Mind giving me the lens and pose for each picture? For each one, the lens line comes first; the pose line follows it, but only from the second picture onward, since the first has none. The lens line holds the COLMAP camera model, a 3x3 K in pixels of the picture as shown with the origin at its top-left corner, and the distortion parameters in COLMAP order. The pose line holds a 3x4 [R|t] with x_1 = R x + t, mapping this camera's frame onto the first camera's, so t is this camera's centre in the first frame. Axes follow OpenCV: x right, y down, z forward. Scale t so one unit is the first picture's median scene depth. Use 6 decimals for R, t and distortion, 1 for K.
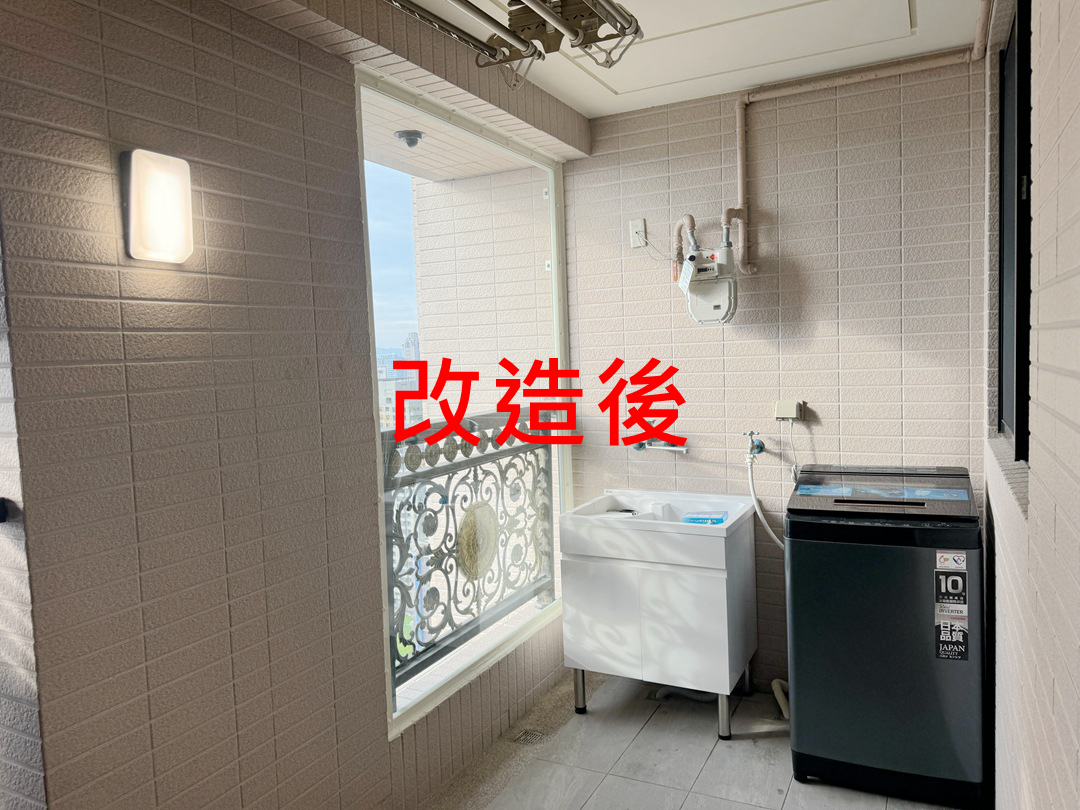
lens RADIAL K [[771.6, 0, 542.4], [0, 771.6, 406.5], [0, 0, 1]] dist [0.096921, -0.007066]
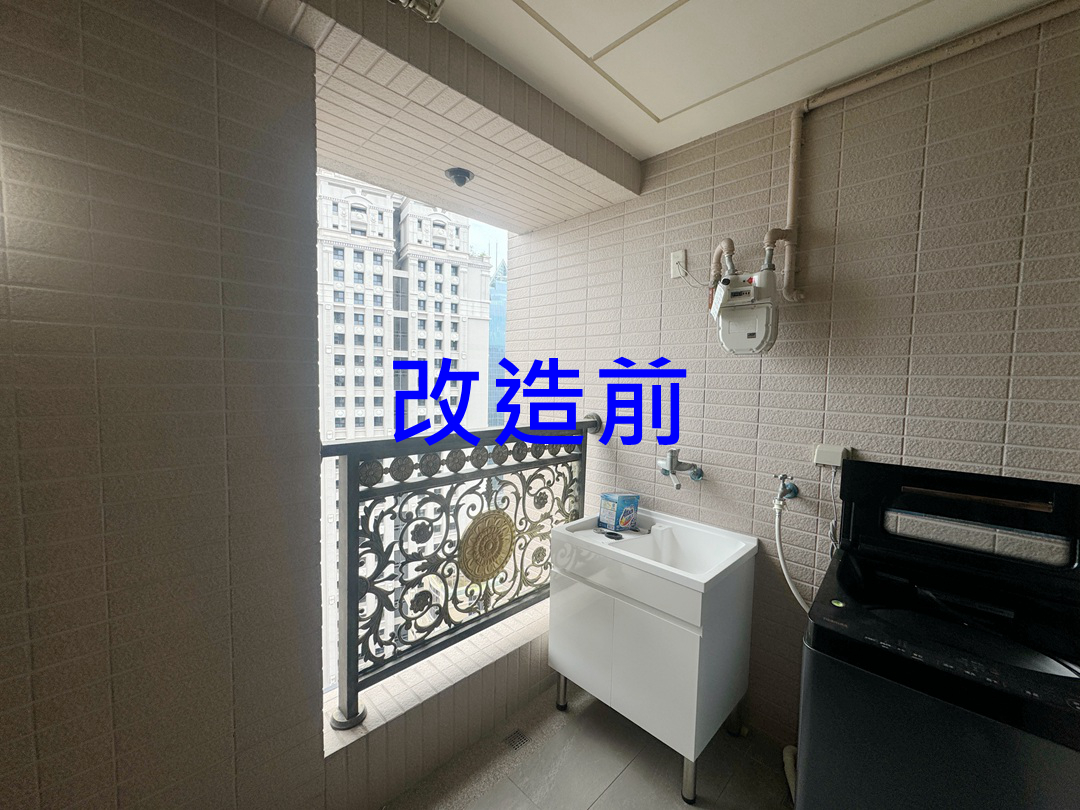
lens RADIAL K [[432.0, 0, 534.4], [0, 432.0, 409.2], [0, 0, 1]] dist [0.000232, 0.001629]
pose [[0.947671, 0.078799, -0.309371, 0.149967], [-0.077598, 0.996853, 0.016208, -0.030768], [0.309675, 0.008647, 0.950803, 0.448539]]
